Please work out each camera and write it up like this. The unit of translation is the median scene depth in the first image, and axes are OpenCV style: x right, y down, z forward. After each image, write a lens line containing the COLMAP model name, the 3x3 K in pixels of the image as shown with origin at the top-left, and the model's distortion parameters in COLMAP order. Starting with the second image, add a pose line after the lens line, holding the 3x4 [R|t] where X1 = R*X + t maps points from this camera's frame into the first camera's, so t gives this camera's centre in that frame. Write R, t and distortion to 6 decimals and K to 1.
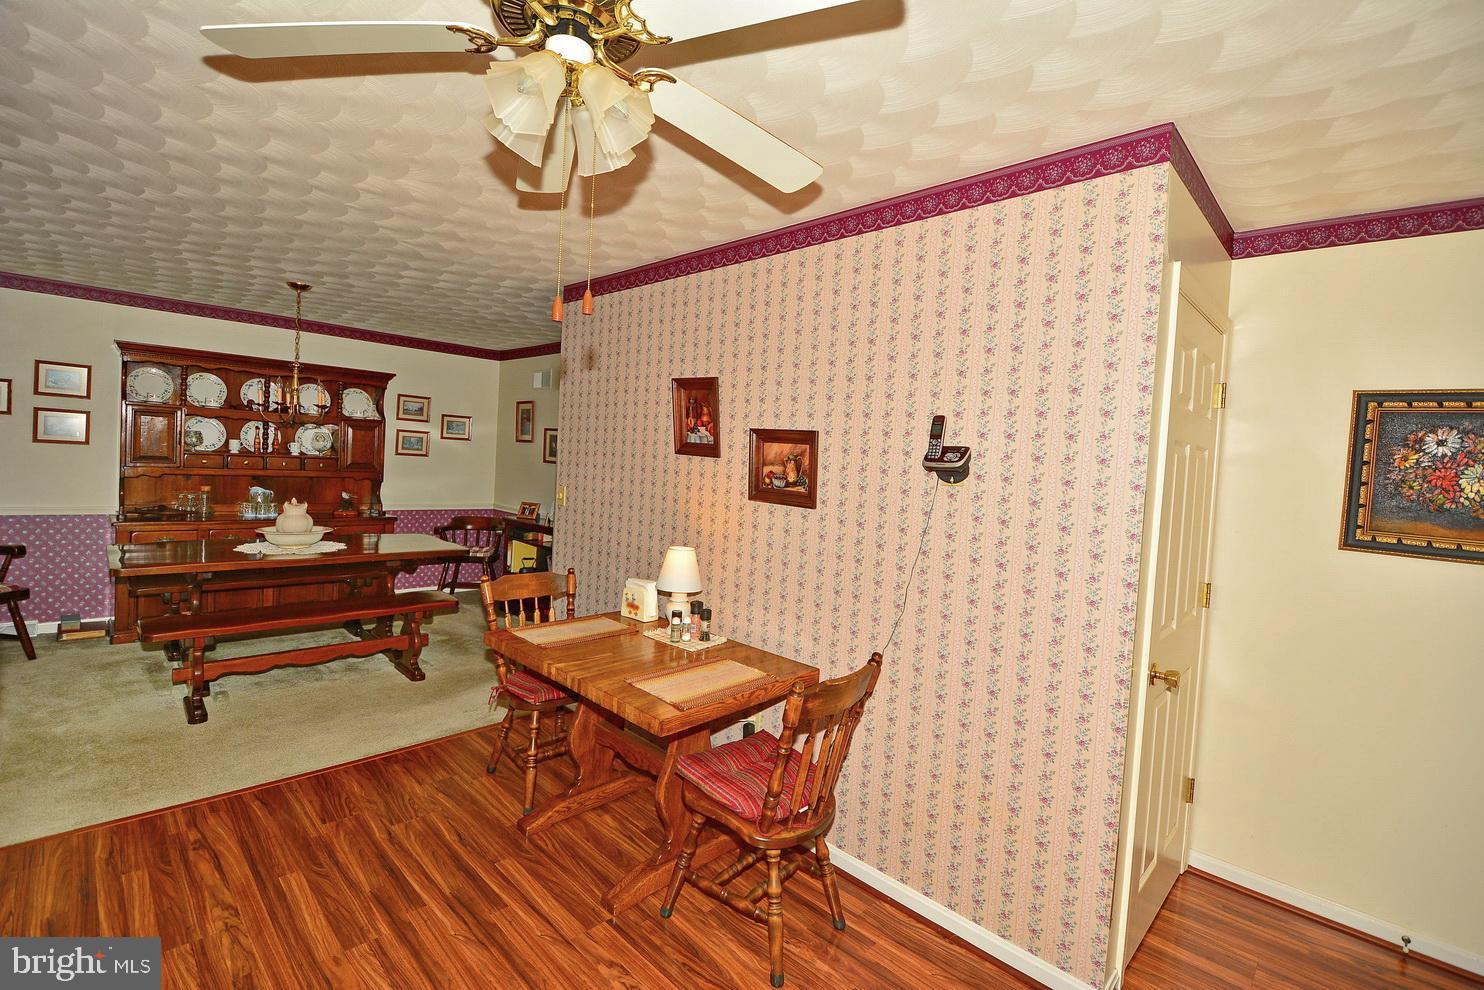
lens RADIAL K [[651.9, 0, 747.5], [0, 651.9, 486.6], [0, 0, 1]] dist [-0.000191, -0.005105]
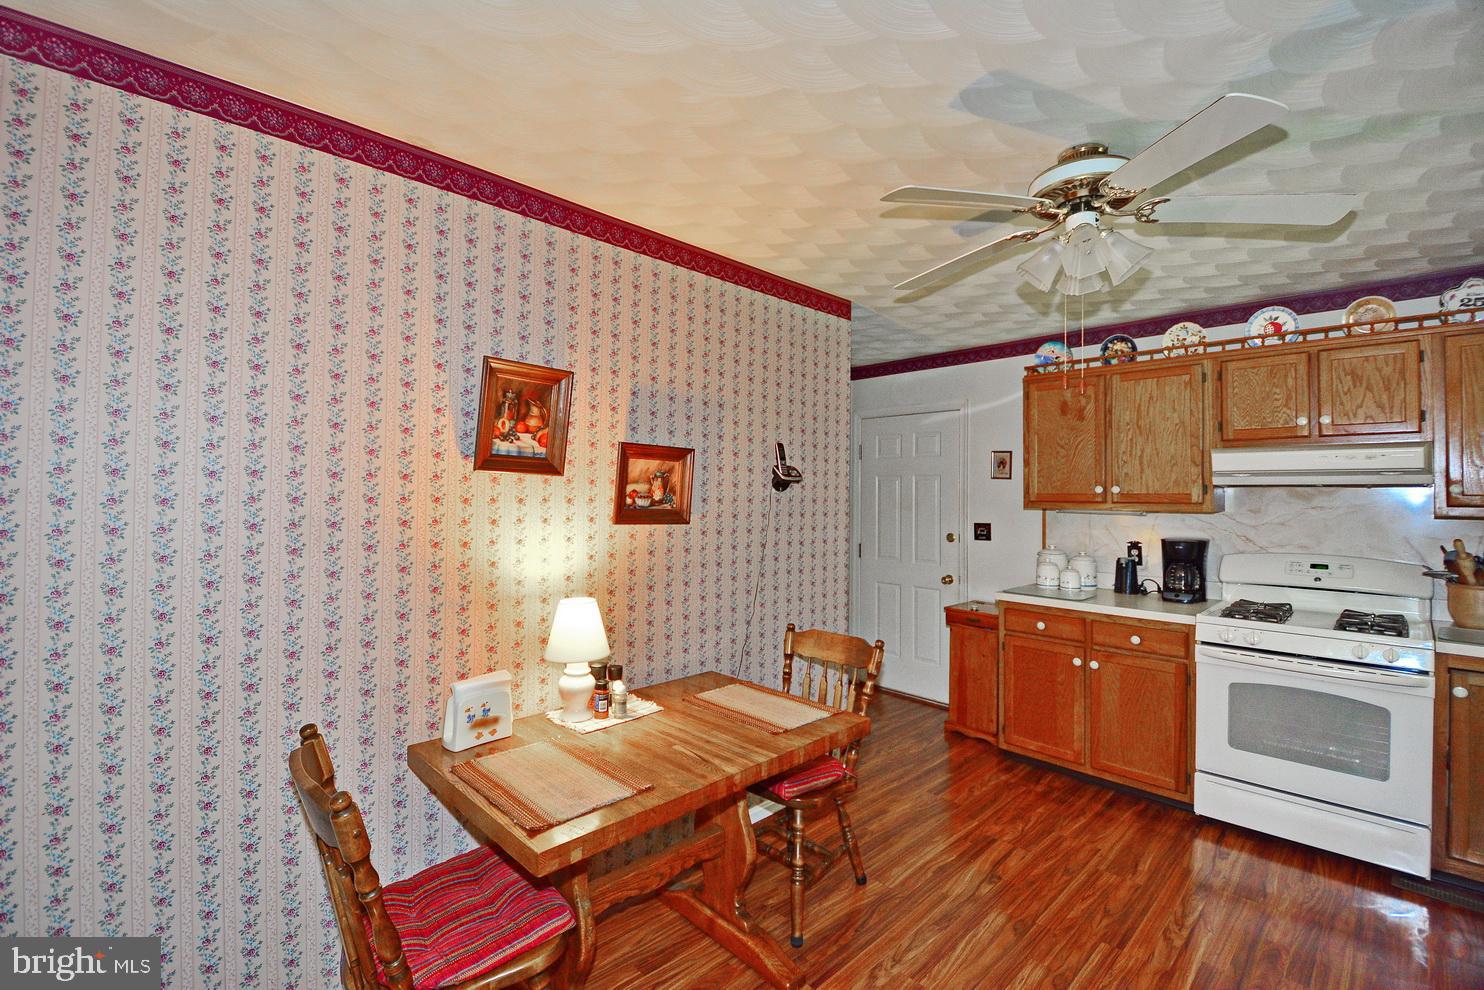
lens RADIAL K [[651.9, 0, 738.1], [0, 651.9, 492.7], [0, 0, 1]] dist [-0.000191, -0.005105]
pose [[0.033328, -0.045992, 0.998386, -0.927339], [0.038695, 0.998251, 0.044694, -0.059138], [-0.998695, 0.037143, 0.035050, 0.888136]]
